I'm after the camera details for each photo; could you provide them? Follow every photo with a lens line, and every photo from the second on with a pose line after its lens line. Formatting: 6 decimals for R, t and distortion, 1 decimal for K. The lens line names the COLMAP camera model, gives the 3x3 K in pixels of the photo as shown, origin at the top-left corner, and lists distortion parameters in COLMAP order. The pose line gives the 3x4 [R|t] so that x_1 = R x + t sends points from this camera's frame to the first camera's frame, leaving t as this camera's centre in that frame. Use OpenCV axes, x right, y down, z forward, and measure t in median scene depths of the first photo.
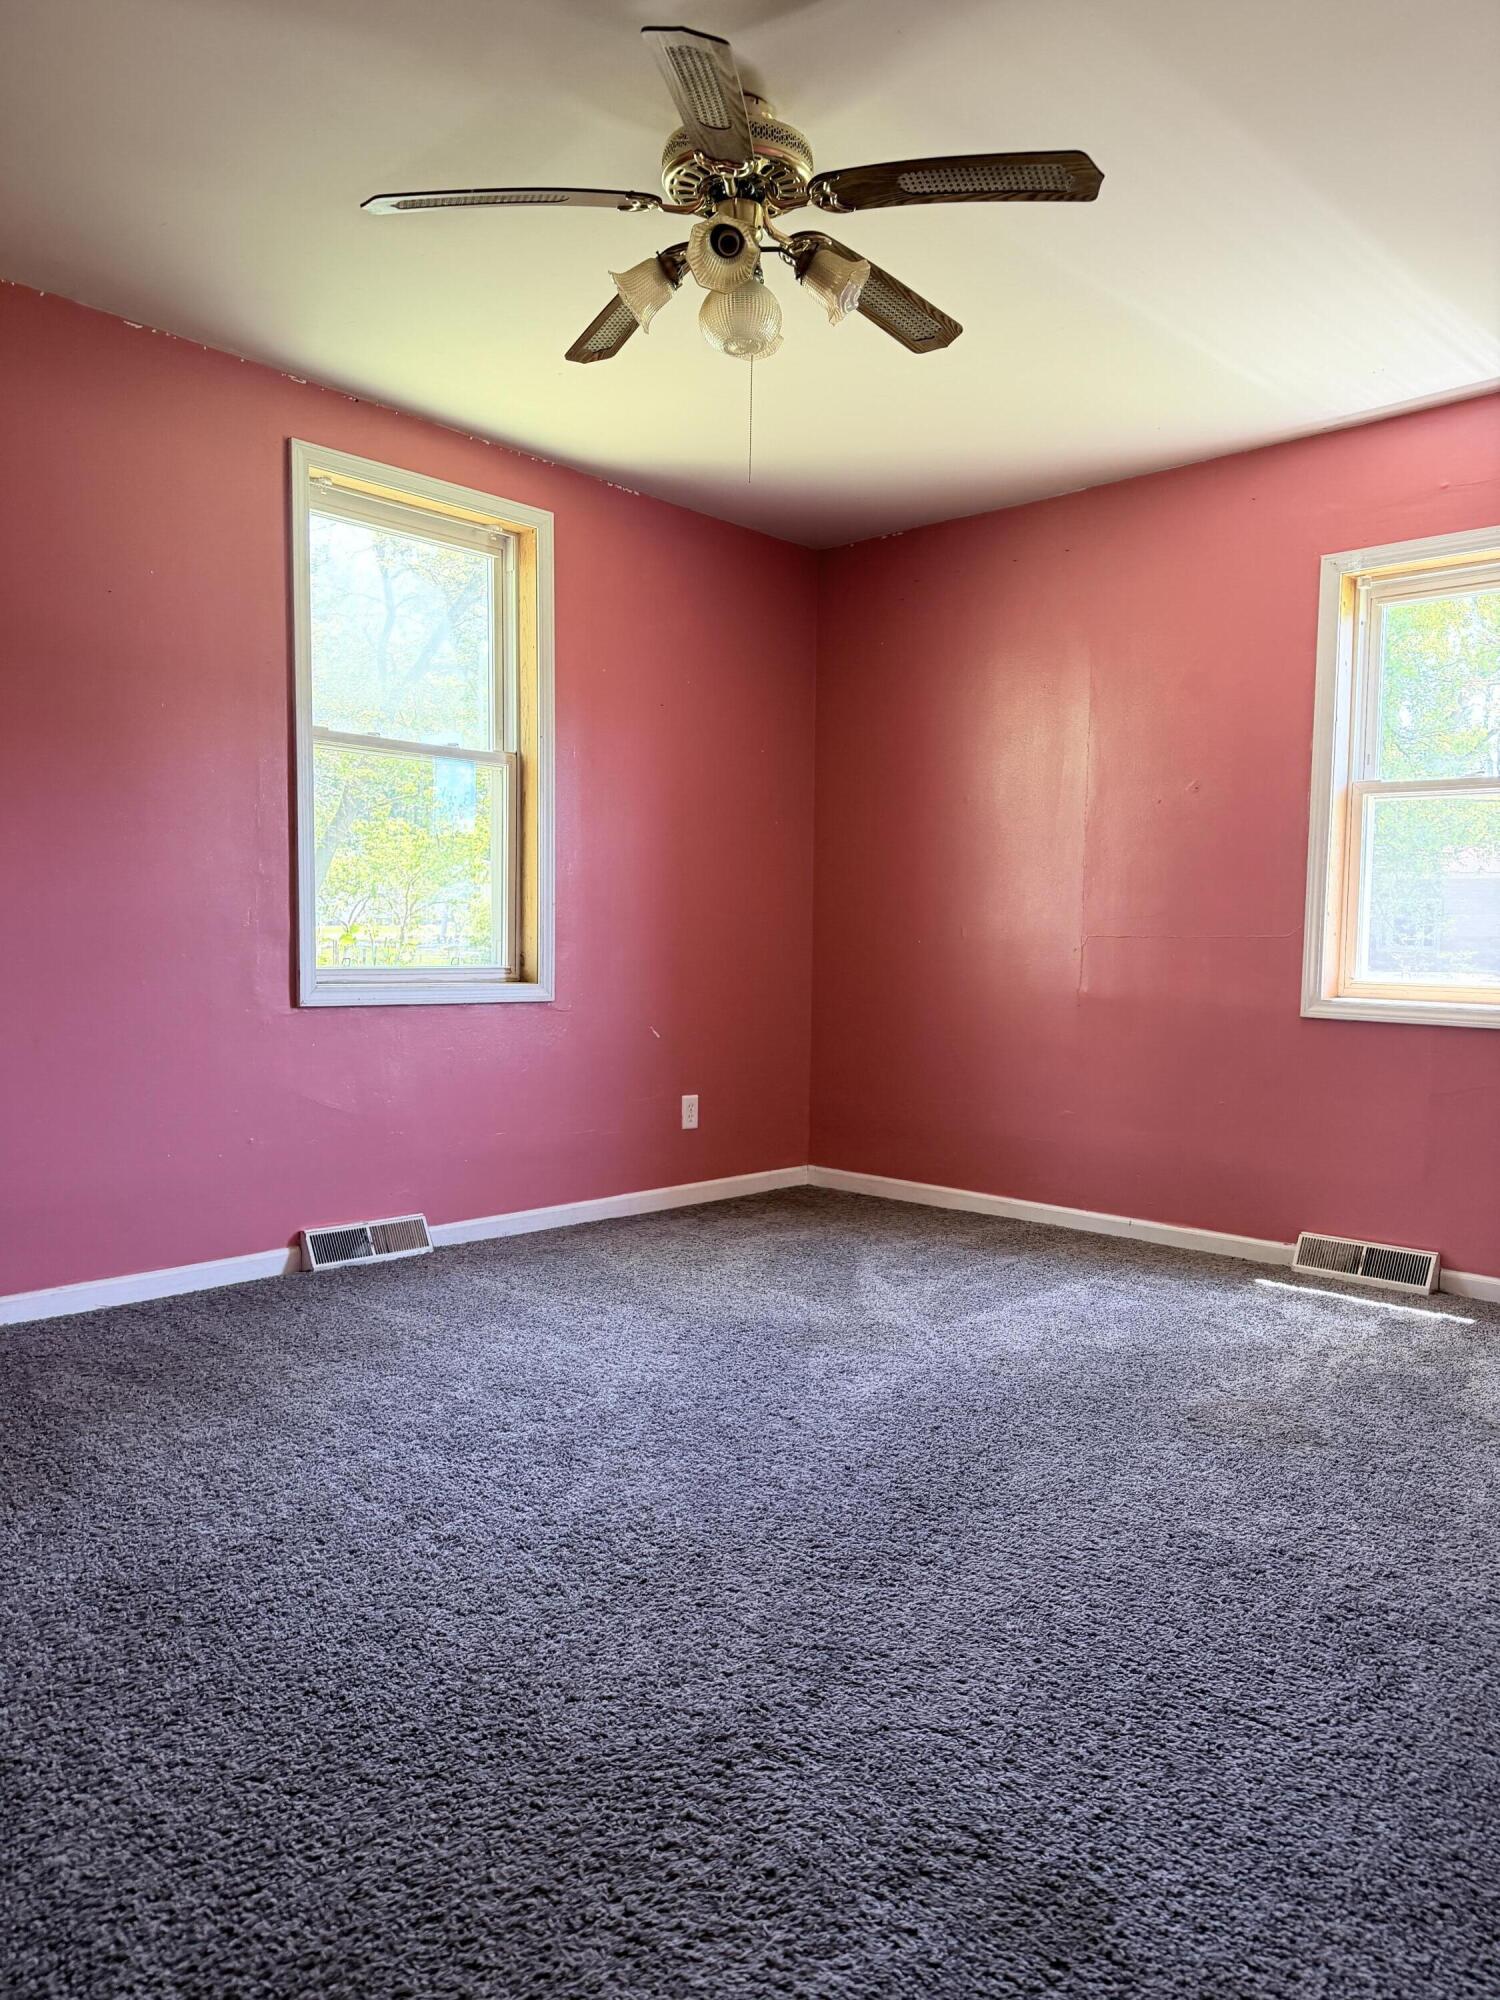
lens RADIAL K [[1401.8, 0, 760.6], [0, 1401.8, 1004.8], [0, 0, 1]] dist [0.057289, -0.041137]
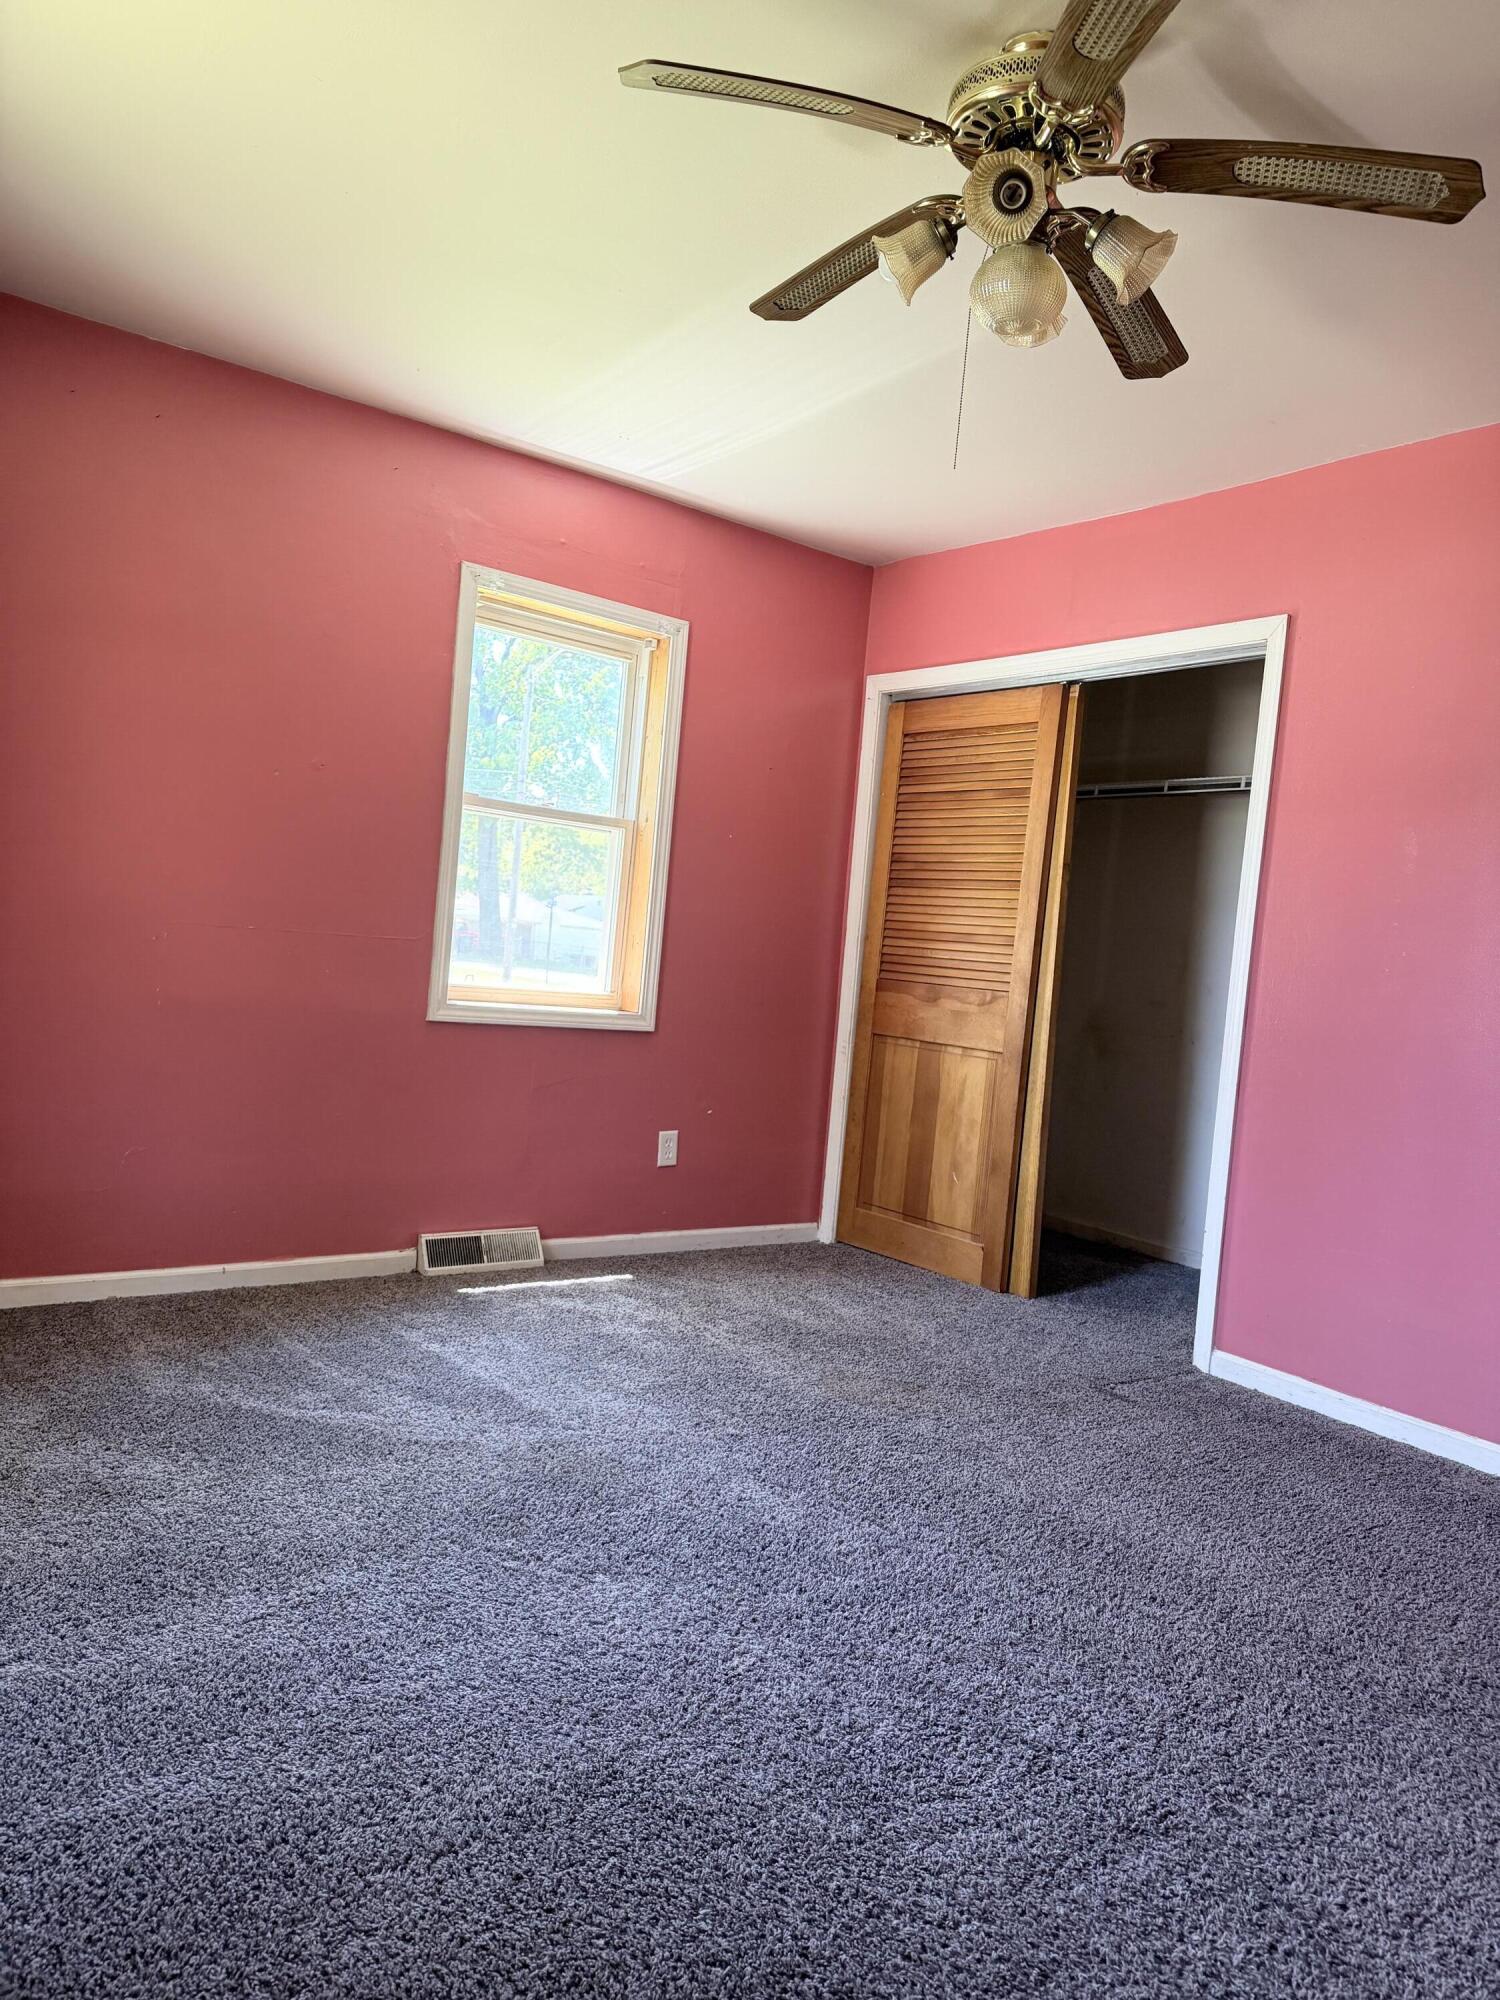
lens RADIAL K [[1401.8, 0, 760.6], [0, 1401.8, 1004.8], [0, 0, 1]] dist [0.057289, -0.041137]
pose [[0.151121, -0.040378, 0.987690, -0.612828], [-0.033004, 0.998402, 0.045865, -0.061013], [-0.987964, -0.039529, 0.149547, 0.681279]]
